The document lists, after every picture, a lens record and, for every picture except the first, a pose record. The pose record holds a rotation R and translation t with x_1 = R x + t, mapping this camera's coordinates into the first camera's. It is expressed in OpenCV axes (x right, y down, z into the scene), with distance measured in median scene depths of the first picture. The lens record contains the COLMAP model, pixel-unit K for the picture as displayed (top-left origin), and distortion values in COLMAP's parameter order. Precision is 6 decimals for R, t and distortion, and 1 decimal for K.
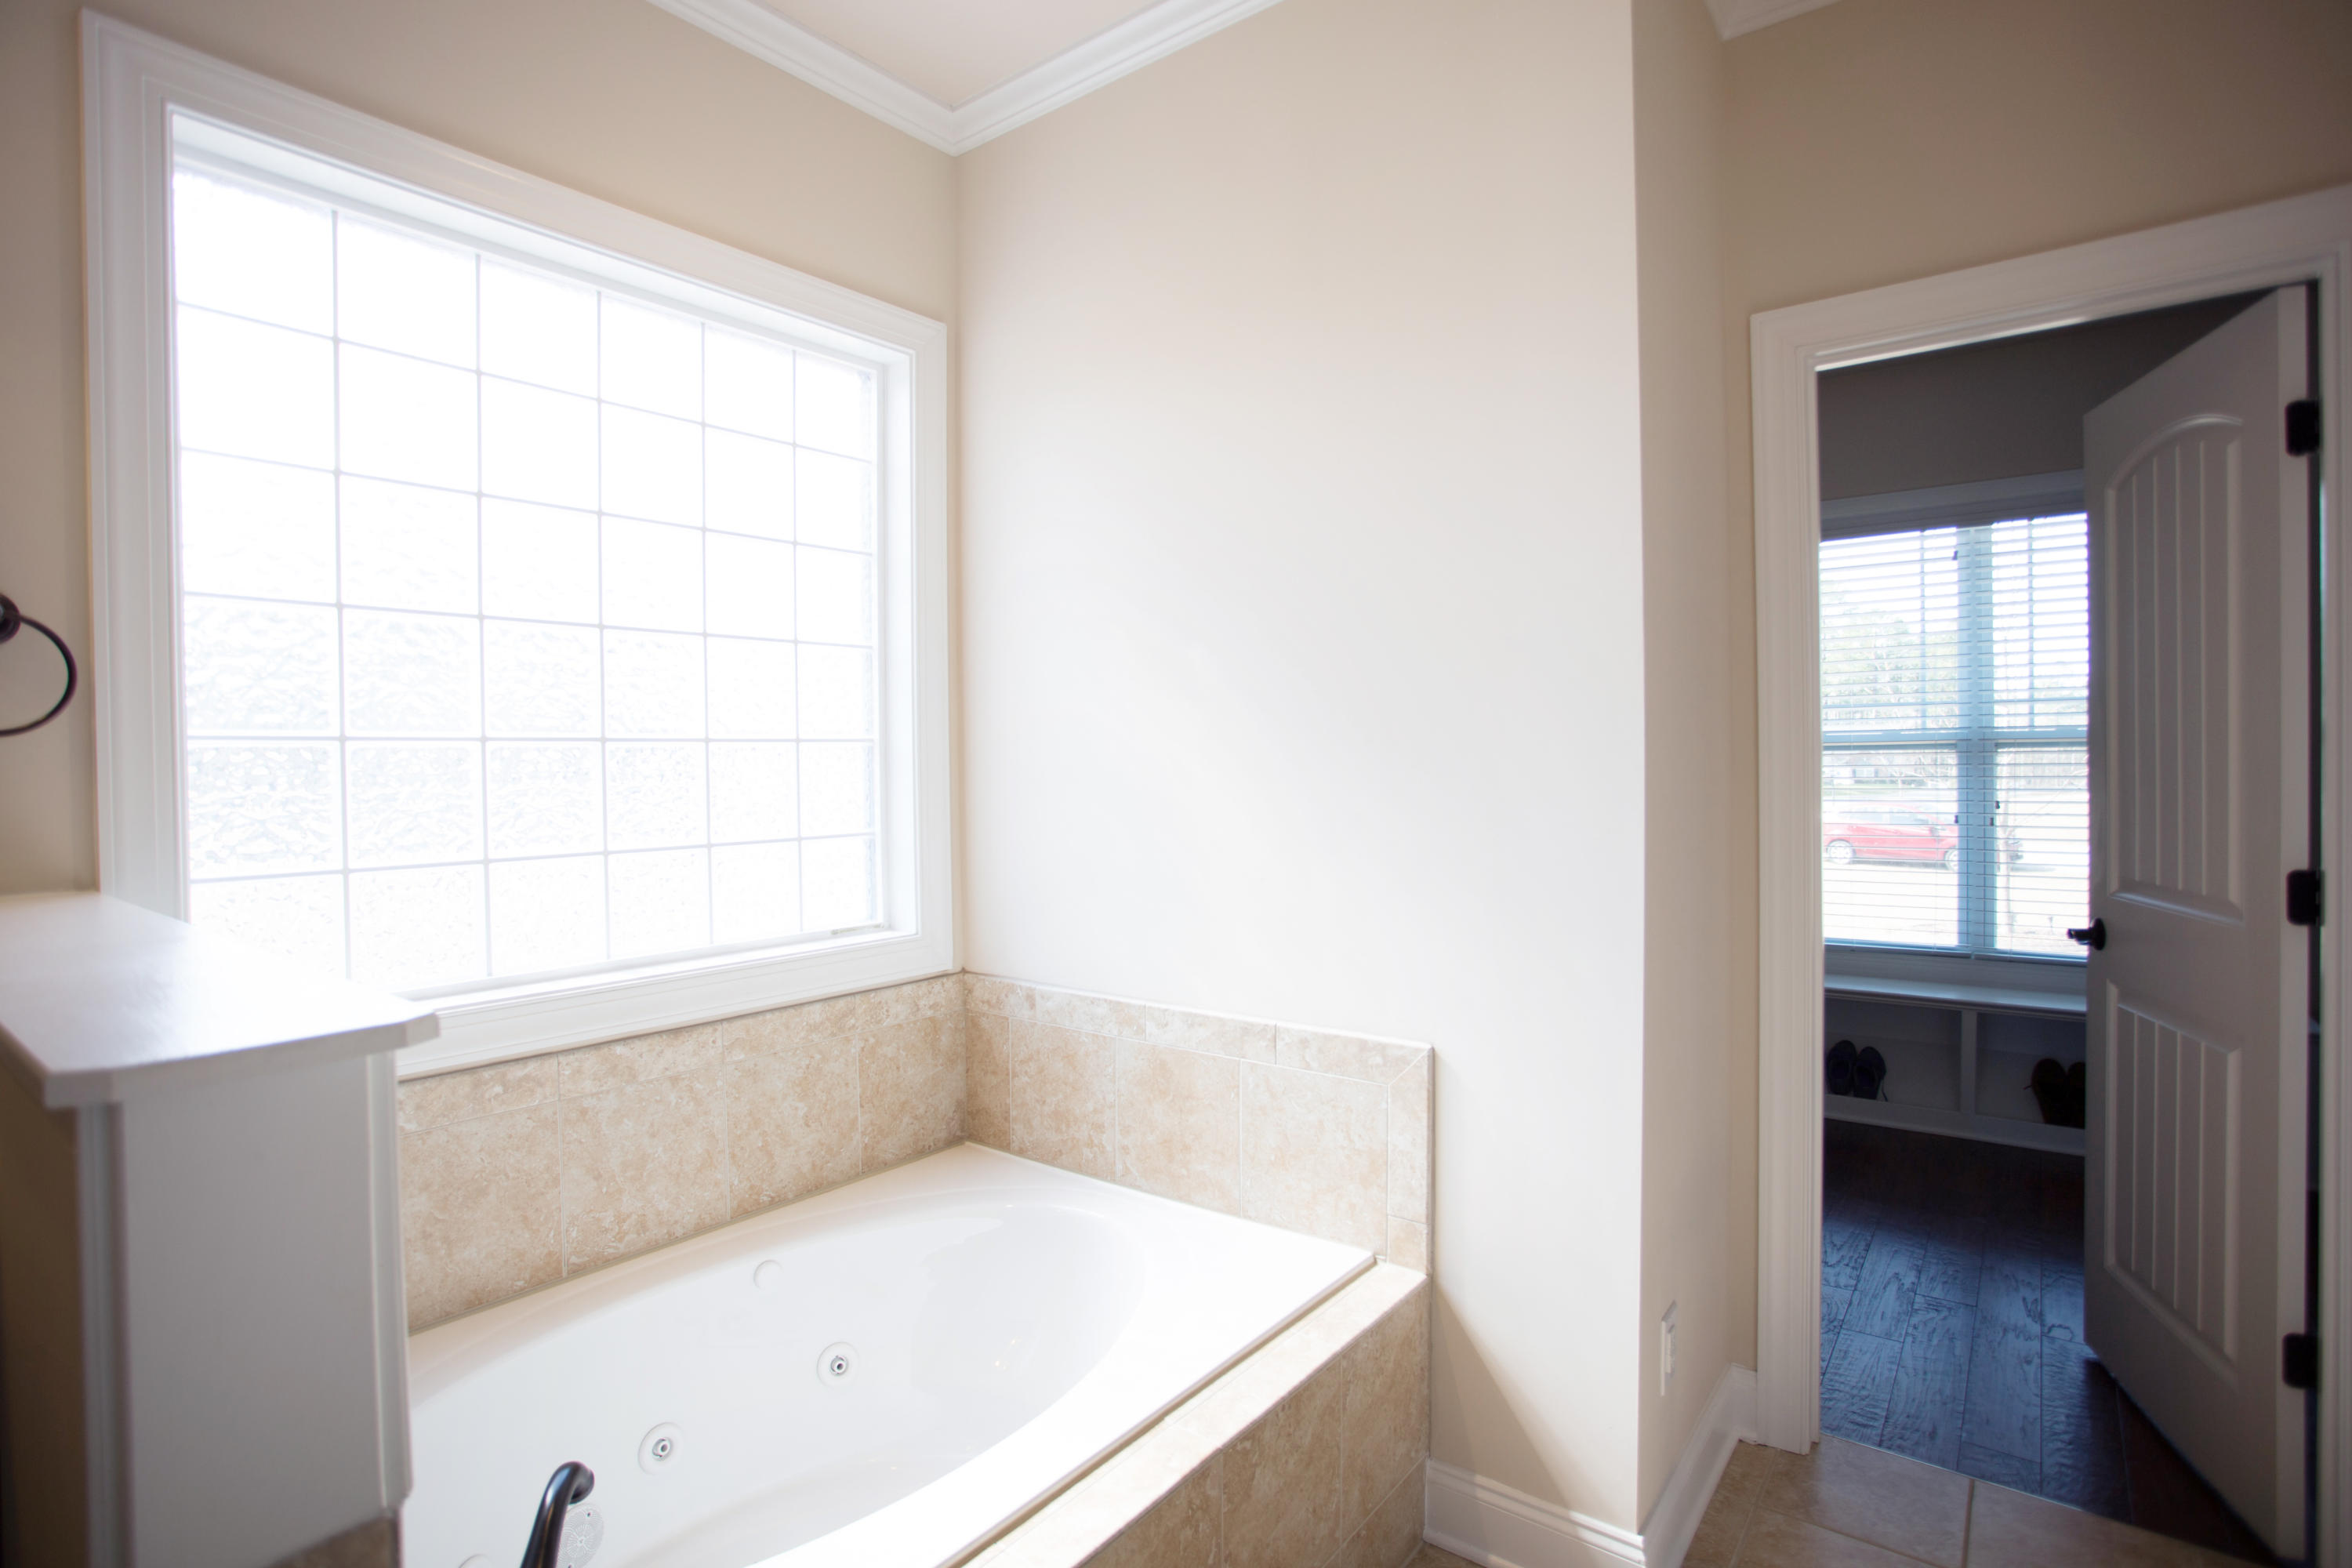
lens RADIAL K [[1136.1, 0, 1176.8], [0, 1136.1, 779.7], [0, 0, 1]] dist [-0.069871, 0.028782]
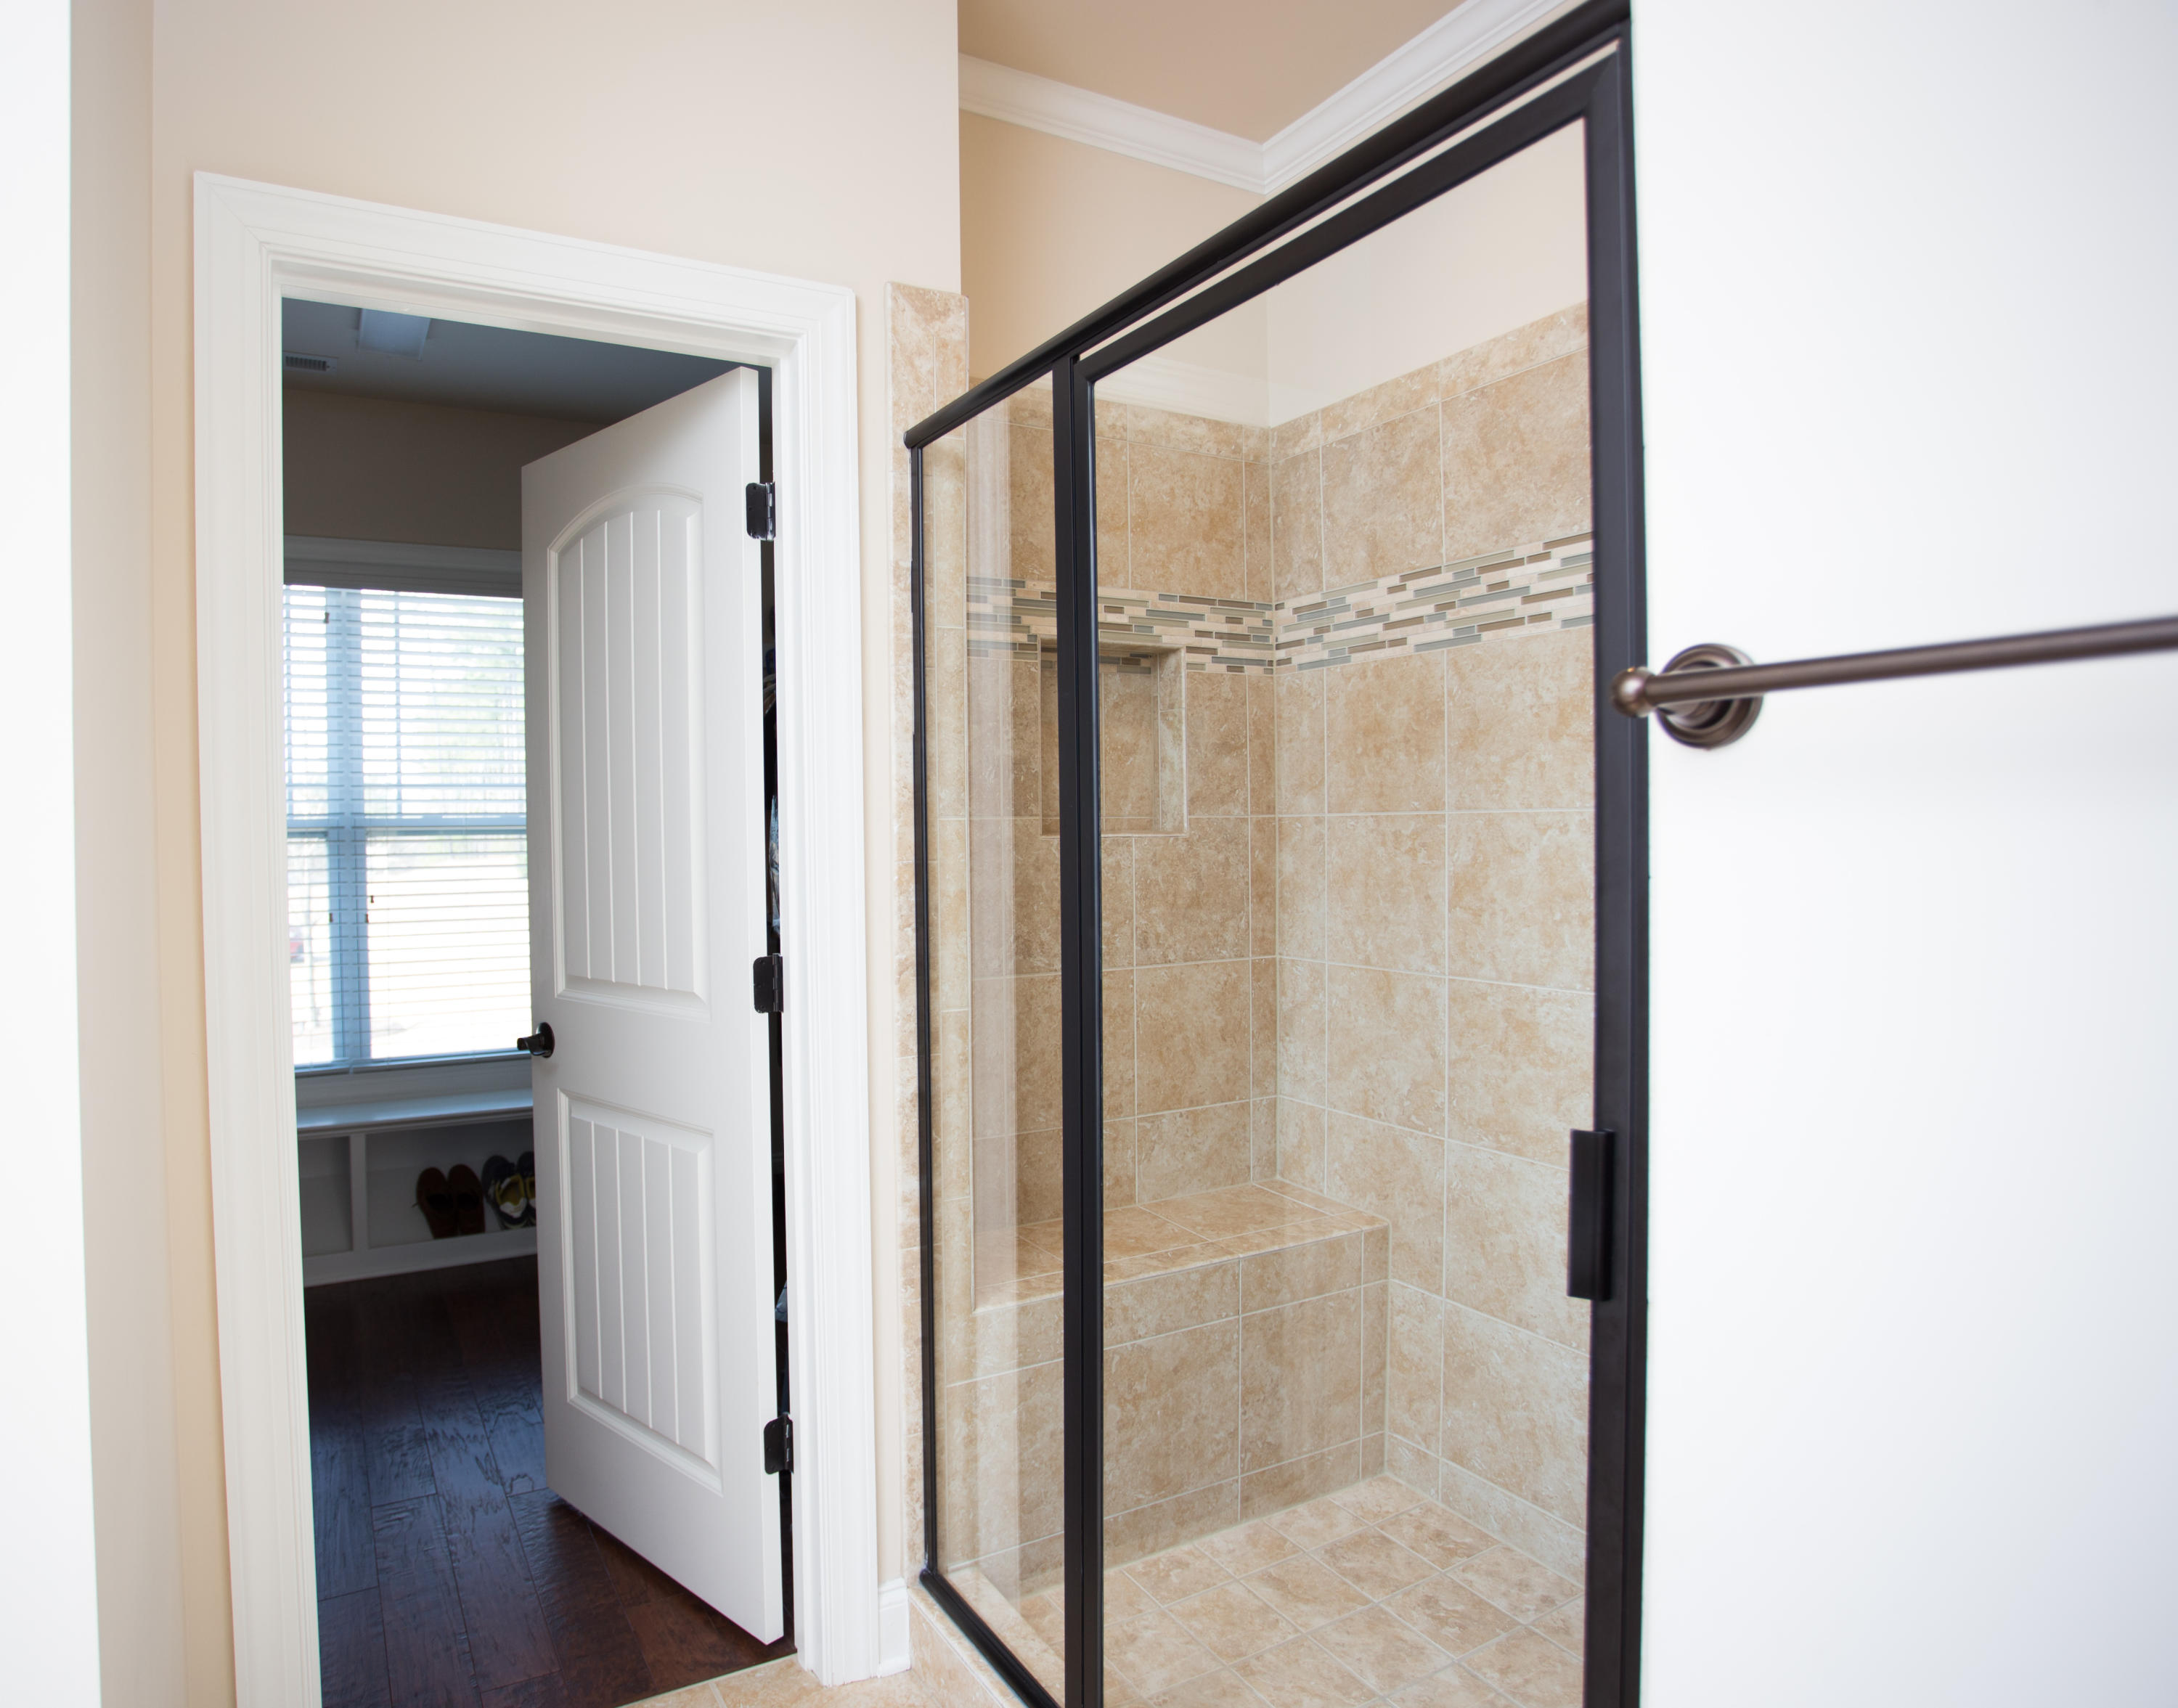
lens RADIAL K [[1224.3, 0, 891.8], [0, 1224.3, 848.5], [0, 0, 1]] dist [-0.052191, 0.000343]
pose [[0.438845, -0.007905, 0.898528, 0.058172], [0.026462, 0.999641, -0.004130, -0.005642], [-0.898173, 0.025589, 0.438897, 0.276257]]
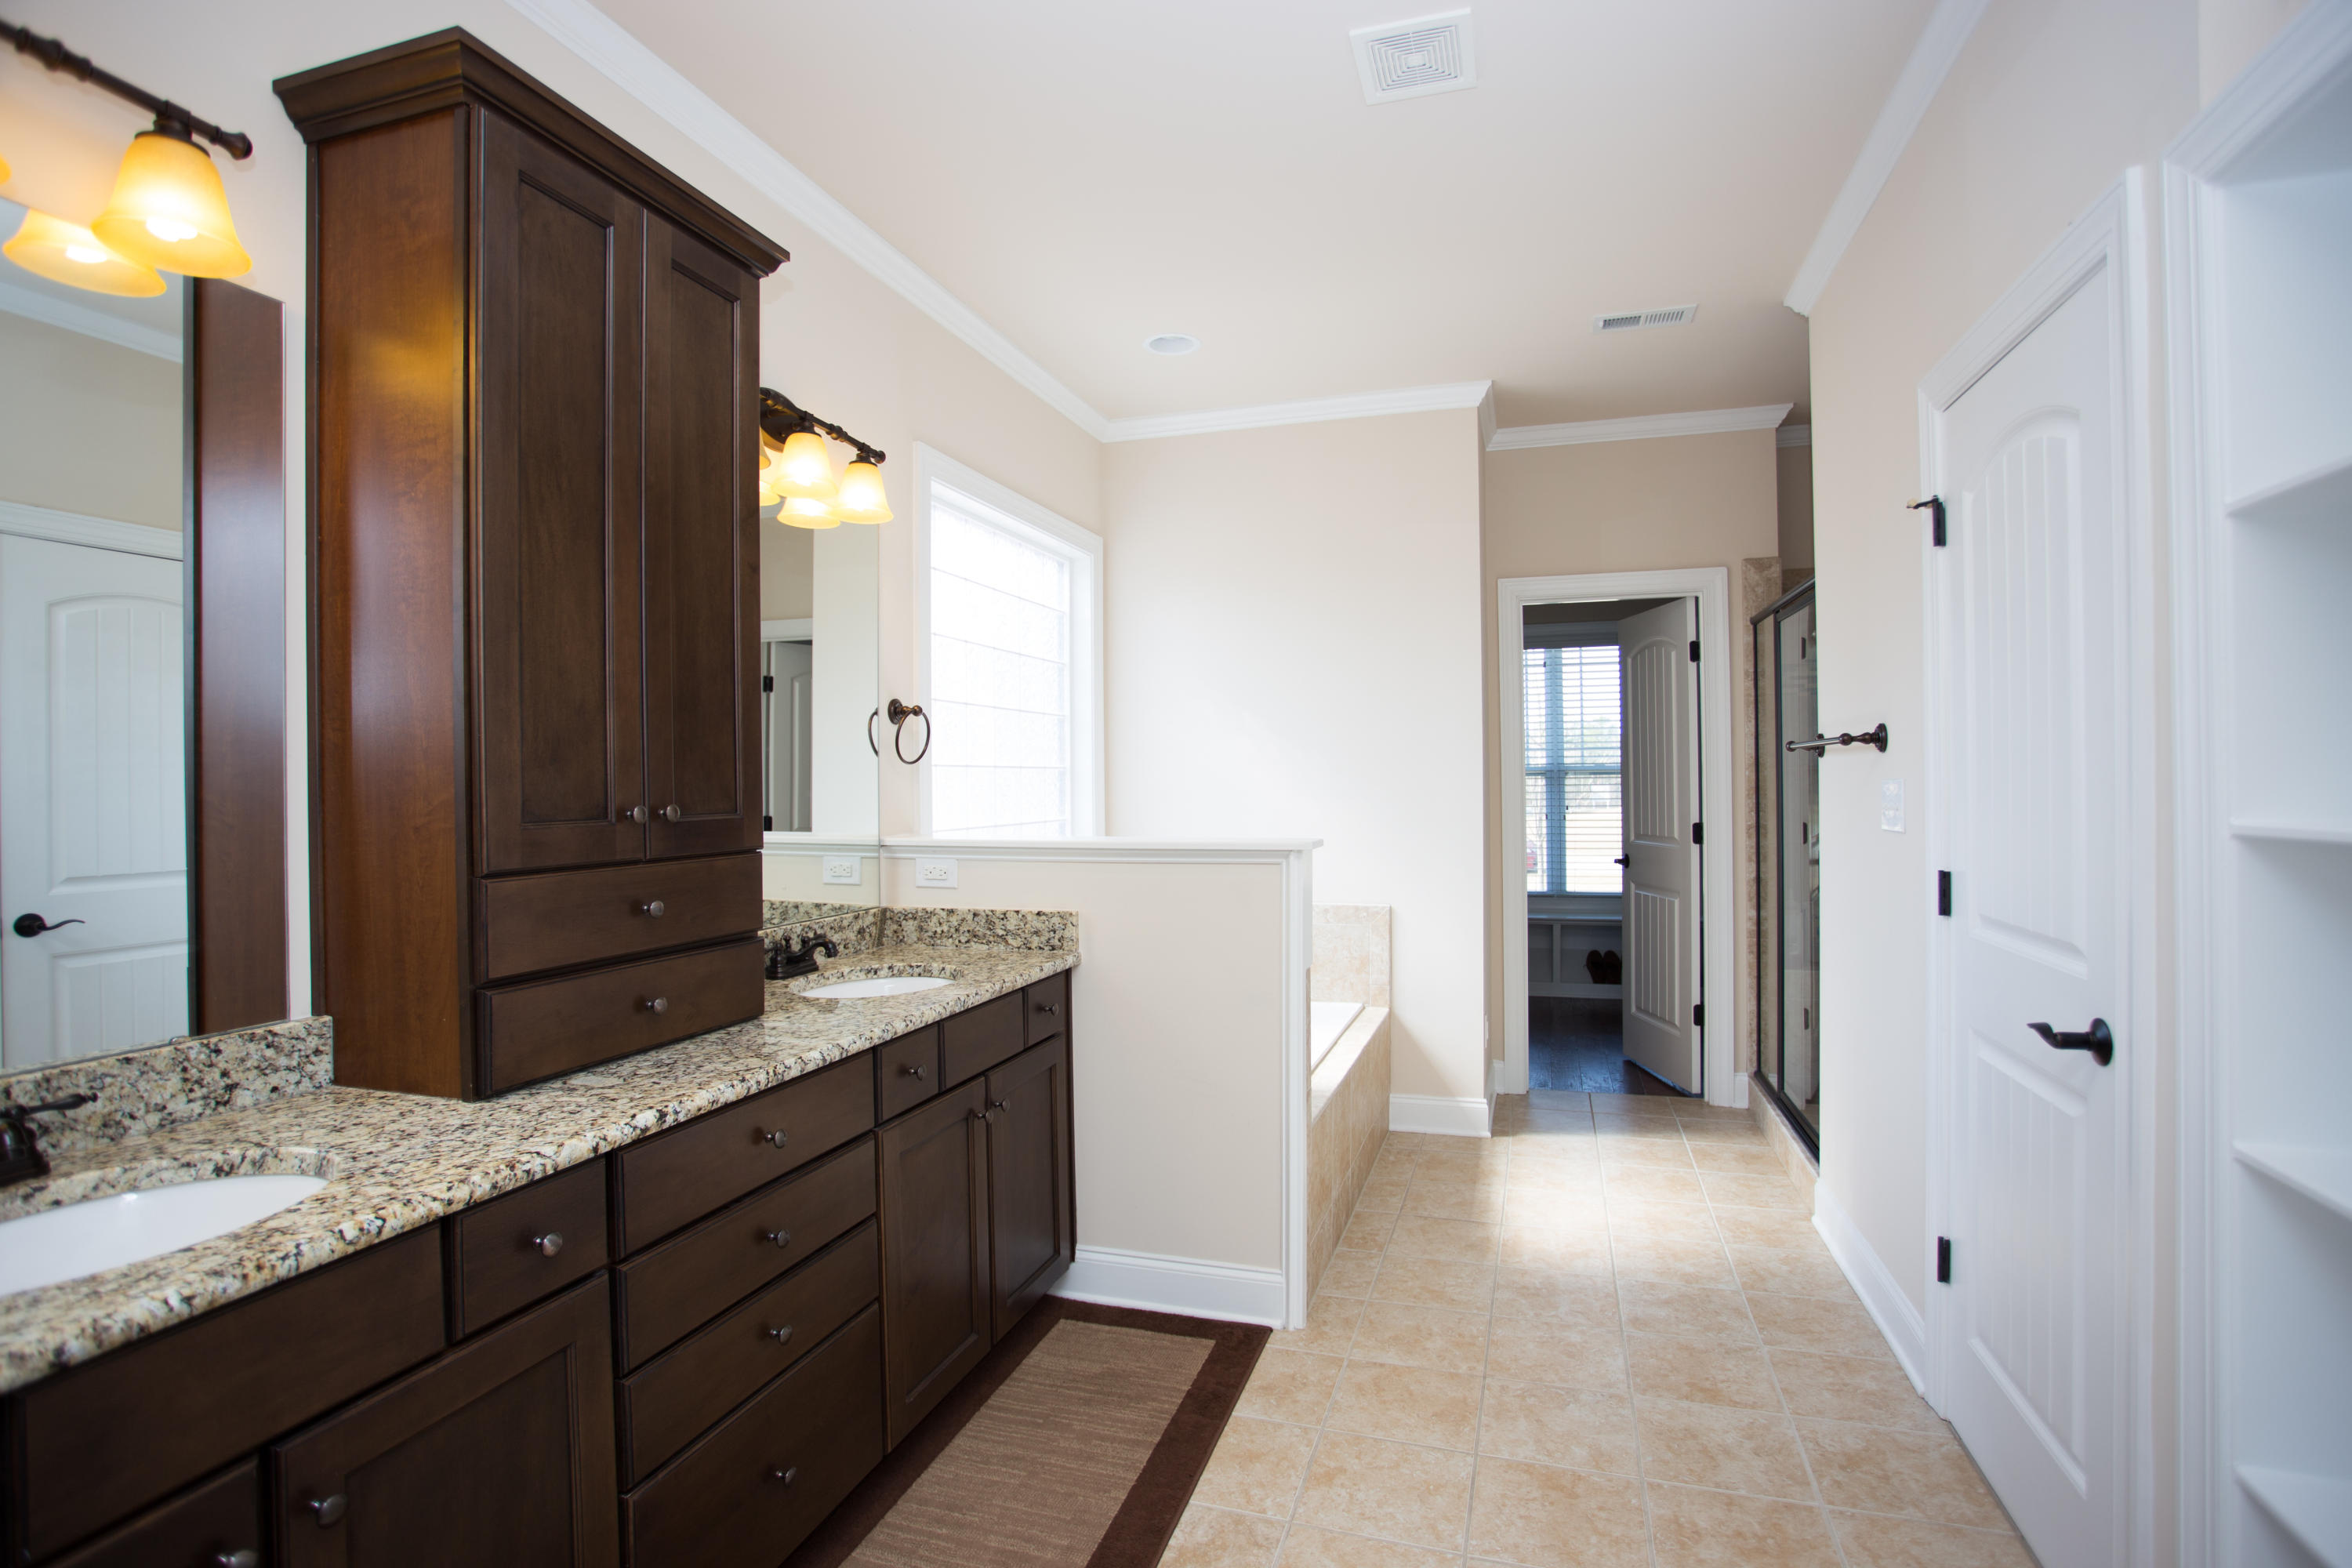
lens RADIAL K [[1136.1, 0, 1176.8], [0, 1136.1, 779.7], [0, 0, 1]] dist [-0.069871, 0.028782]
pose [[0.938717, 0.002729, 0.344679, -0.713973], [0.006032, 0.999685, -0.024342, 0.028245], [-0.344637, 0.024929, 0.938405, -0.735612]]
